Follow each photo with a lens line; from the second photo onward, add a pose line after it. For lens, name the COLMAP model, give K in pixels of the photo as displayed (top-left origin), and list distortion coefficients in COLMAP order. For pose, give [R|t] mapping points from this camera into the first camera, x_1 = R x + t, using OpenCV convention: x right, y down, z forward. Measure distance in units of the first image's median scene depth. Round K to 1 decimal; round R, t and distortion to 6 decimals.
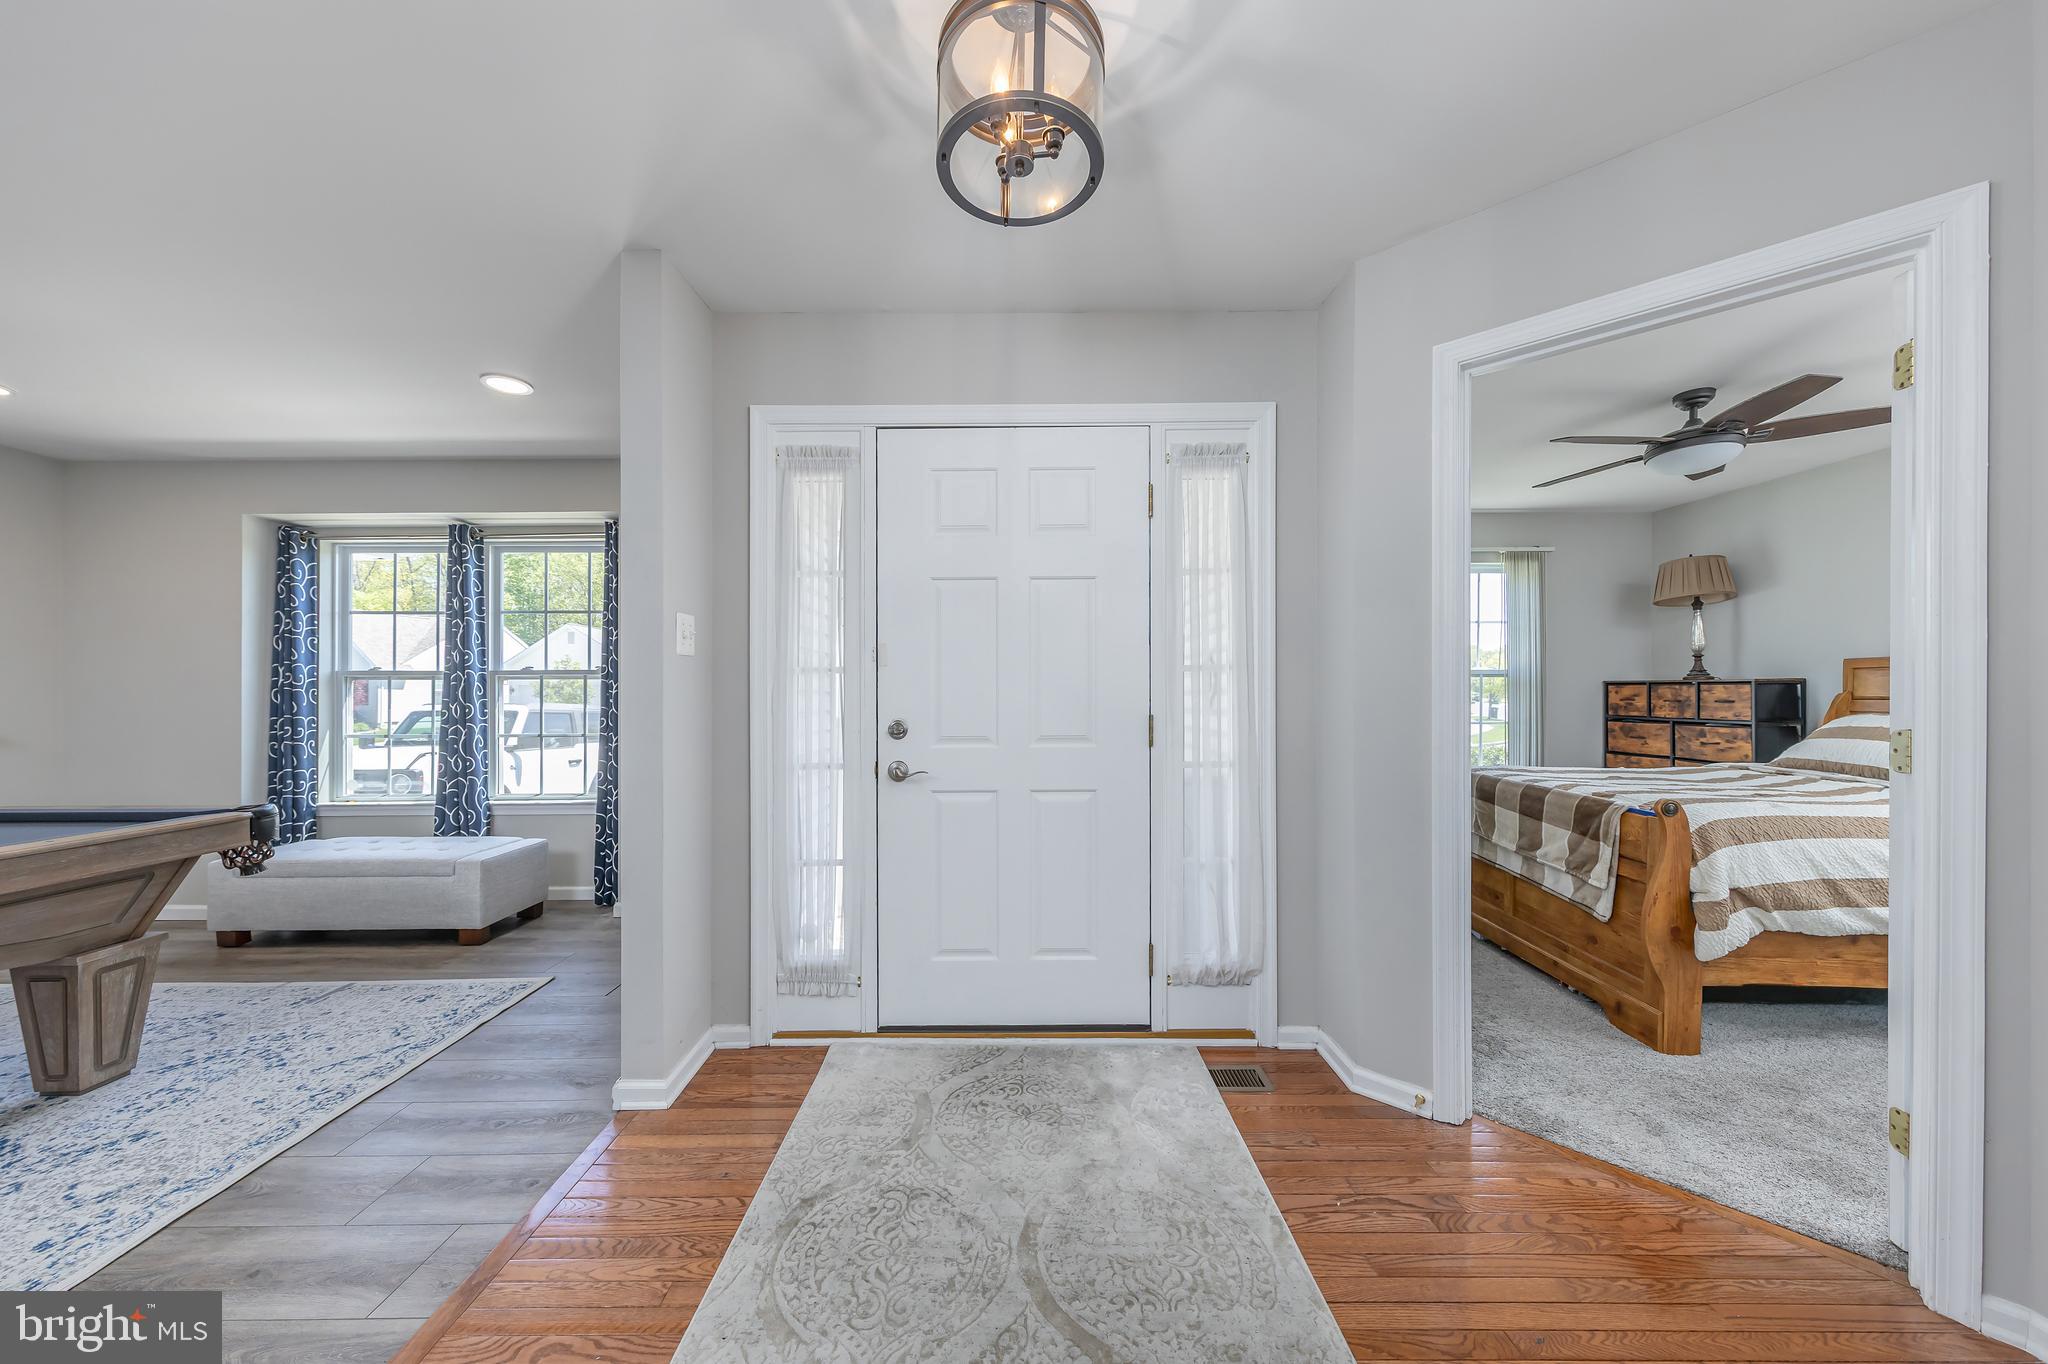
lens RADIAL K [[700.8, 0, 1018.9], [0, 700.8, 693.1], [0, 0, 1]] dist [-0.000311, 0.000171]
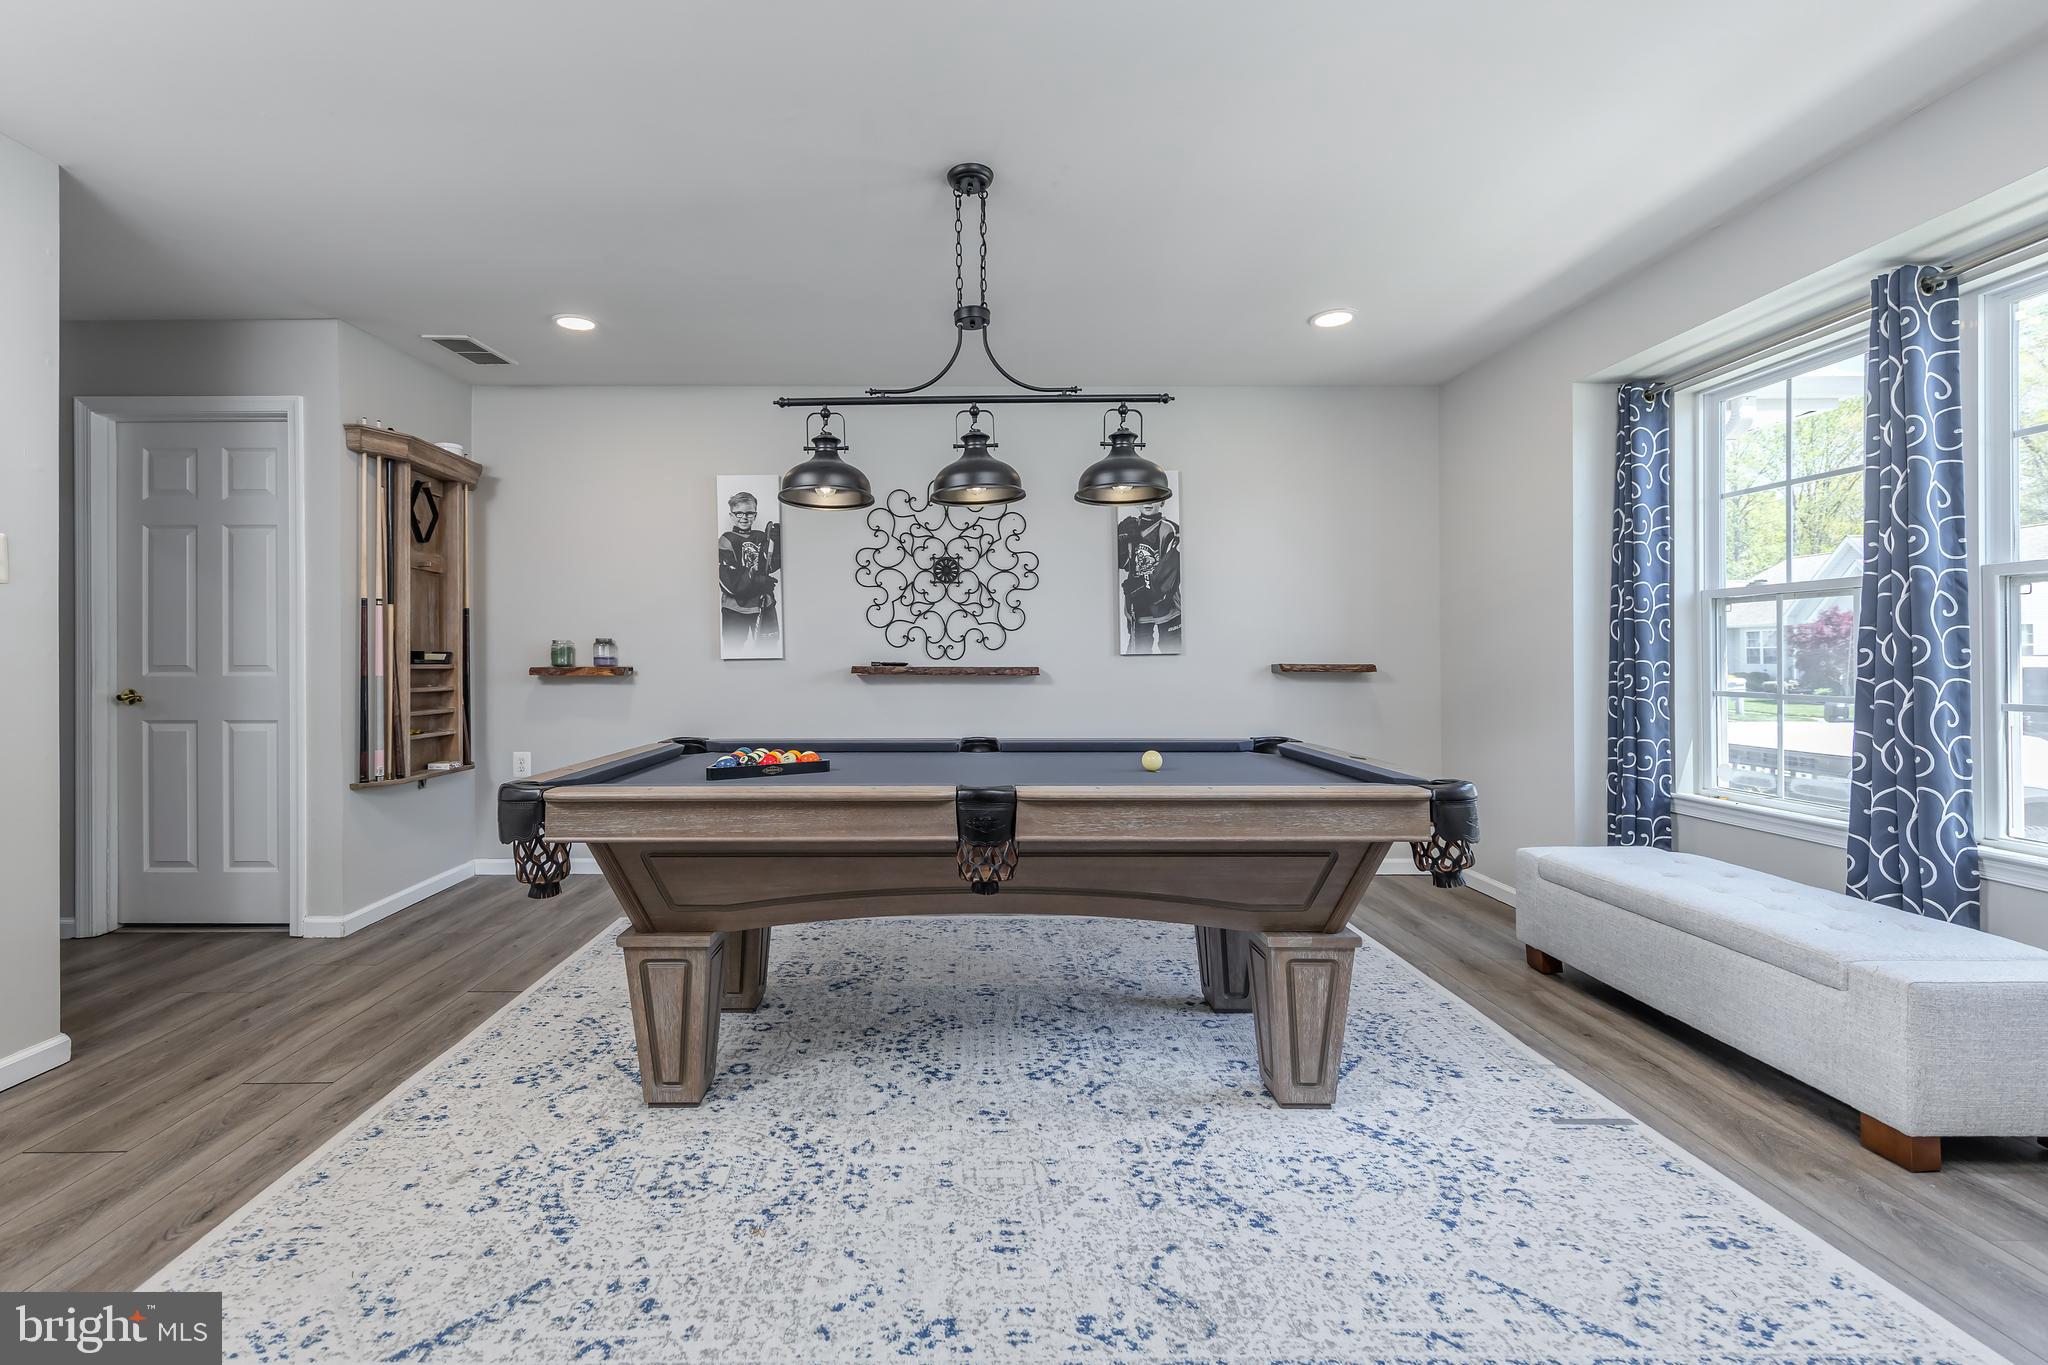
lens RADIAL K [[872.8, 0, 948.8], [0, 872.8, 649.4], [0, 0, 1]] dist [0.001194, -0.000051]
pose [[-0.013102, -0.005784, -0.999897, -0.177600], [0.000851, 0.999983, -0.005795, 0.027749], [0.999914, -0.000927, -0.013097, 0.343878]]
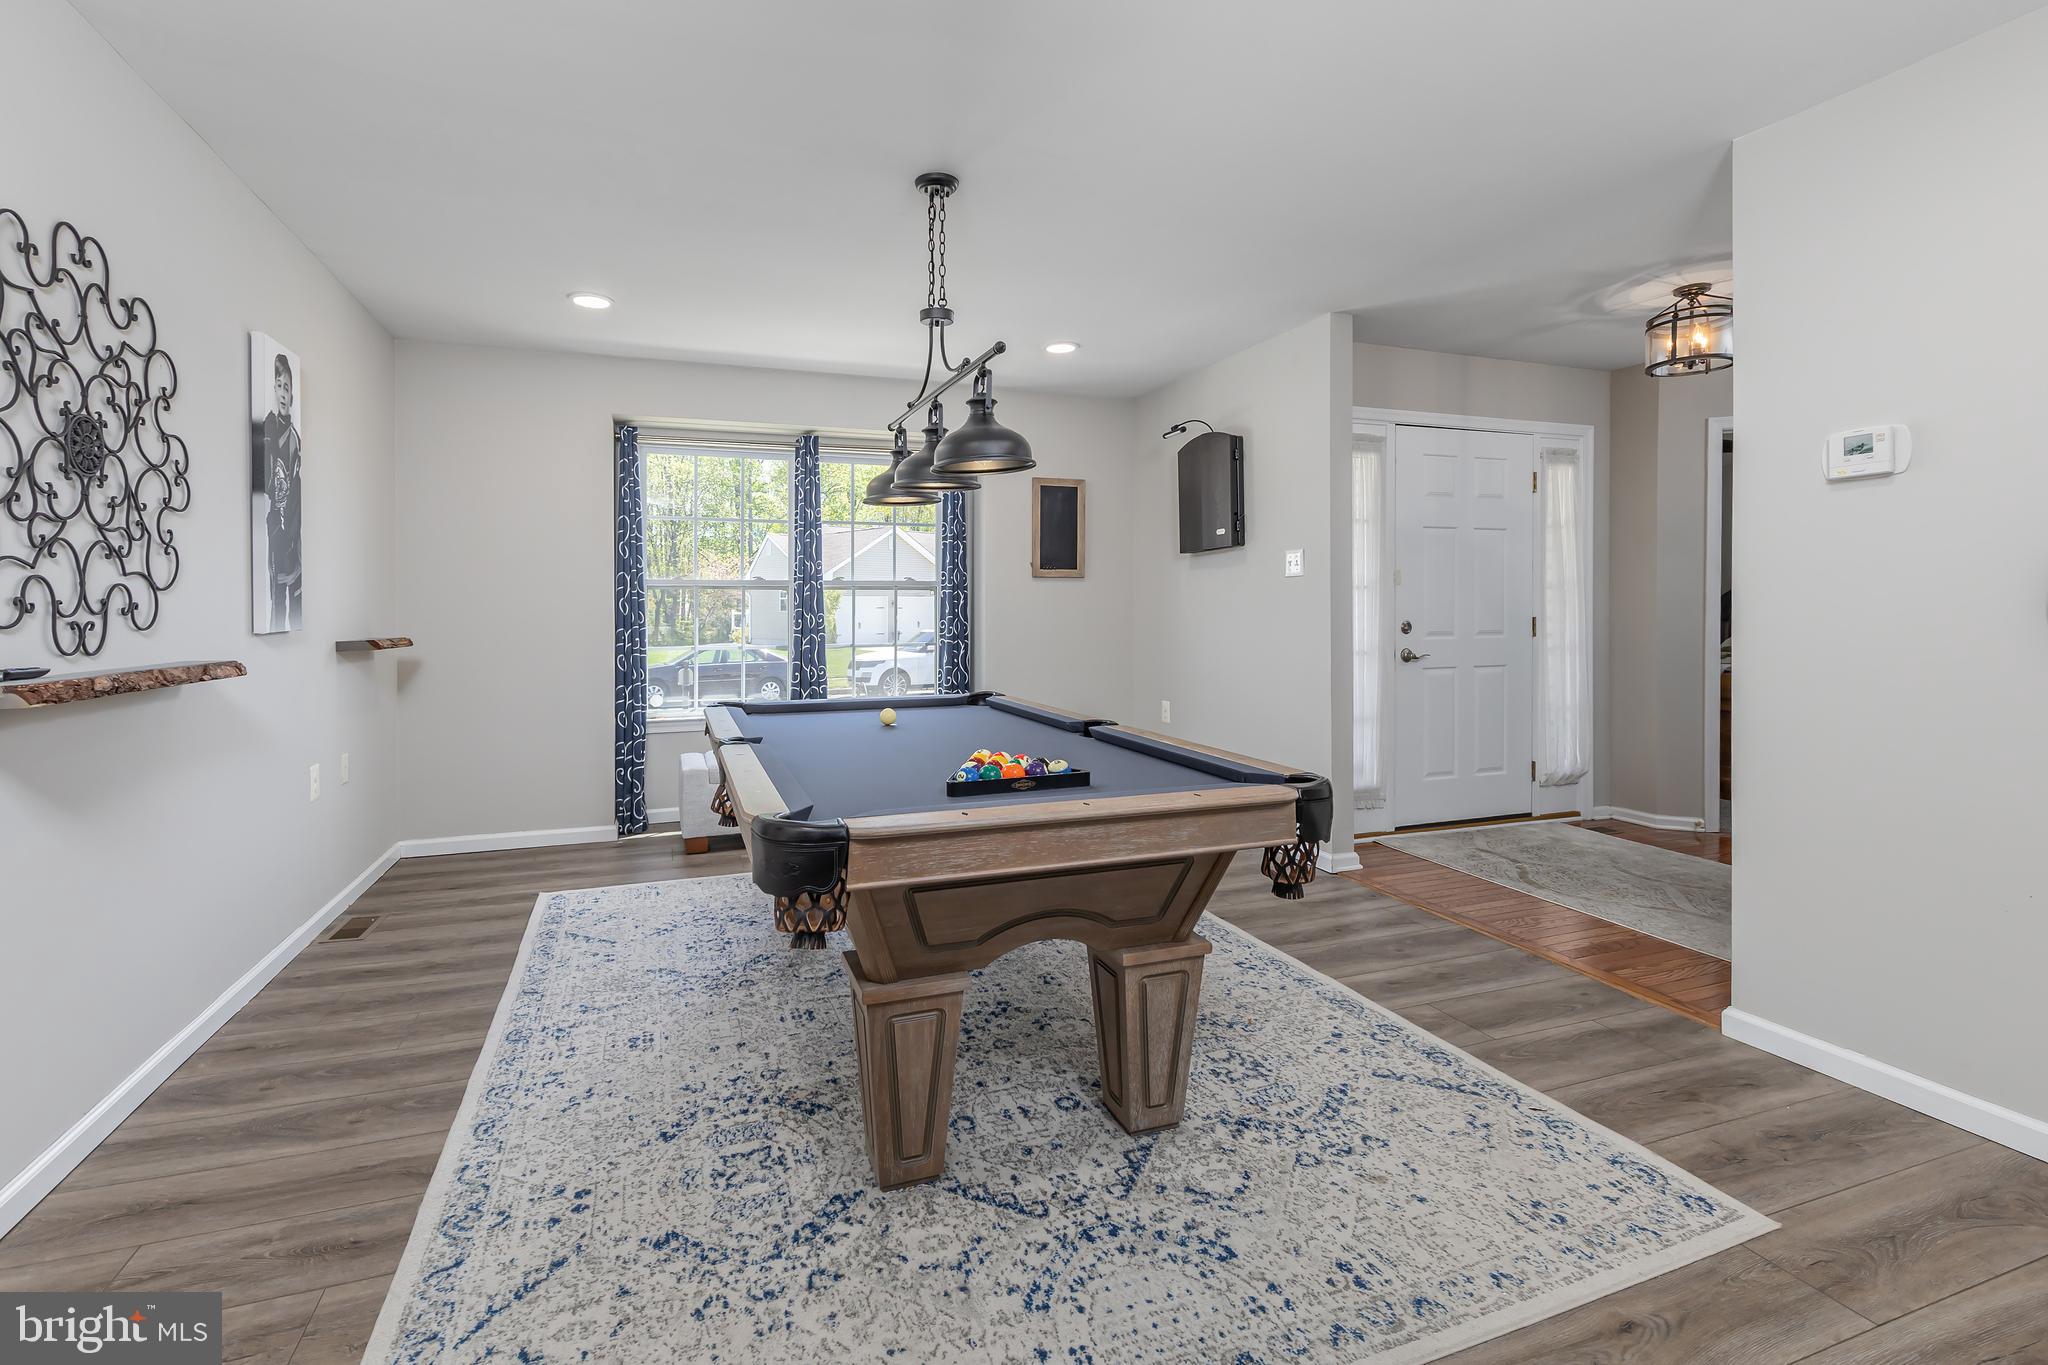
lens RADIAL K [[912.6, 0, 983.4], [0, 912.6, 613.0], [0, 0, 1]] dist [0.003420, 0.000547]
pose [[0.941384, -0.001123, 0.337335, -1.014563], [-0.000683, 0.999986, 0.005233, 0.007135], [-0.337336, -0.005157, 0.941370, -0.318368]]
